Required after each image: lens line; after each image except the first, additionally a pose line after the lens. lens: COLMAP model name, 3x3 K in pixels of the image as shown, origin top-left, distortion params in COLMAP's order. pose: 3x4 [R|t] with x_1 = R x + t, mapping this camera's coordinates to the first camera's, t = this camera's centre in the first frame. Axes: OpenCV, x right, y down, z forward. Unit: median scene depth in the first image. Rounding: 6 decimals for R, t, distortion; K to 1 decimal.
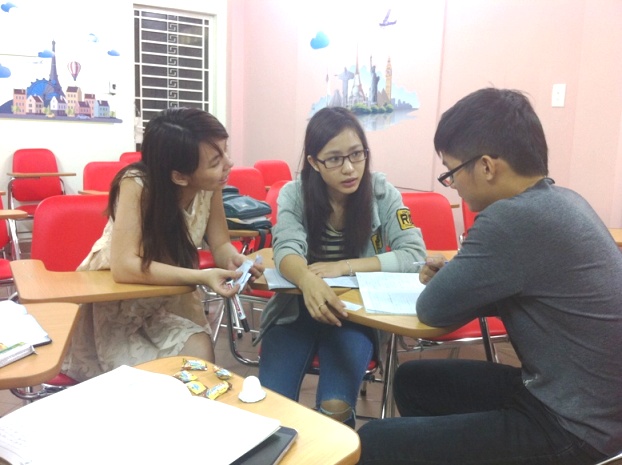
lens RADIAL K [[602.1, 0, 311.0], [0, 602.1, 232.5], [0, 0, 1]] dist [0.110358, -0.299955]
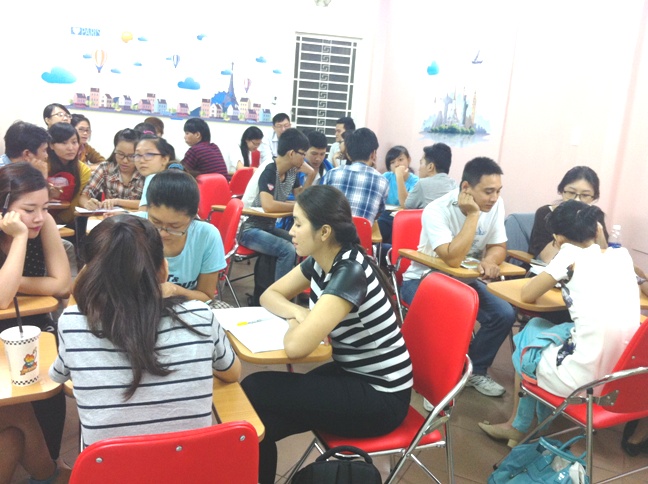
lens RADIAL K [[627.3, 0, 324.0], [0, 627.3, 242.0], [0, 0, 1]] dist [0.110358, -0.299955]
pose [[0.956848, 0.098851, -0.273257, 0.169870], [-0.089933, 0.994930, 0.045004, -0.008905], [0.276321, -0.018487, 0.960888, -0.255723]]
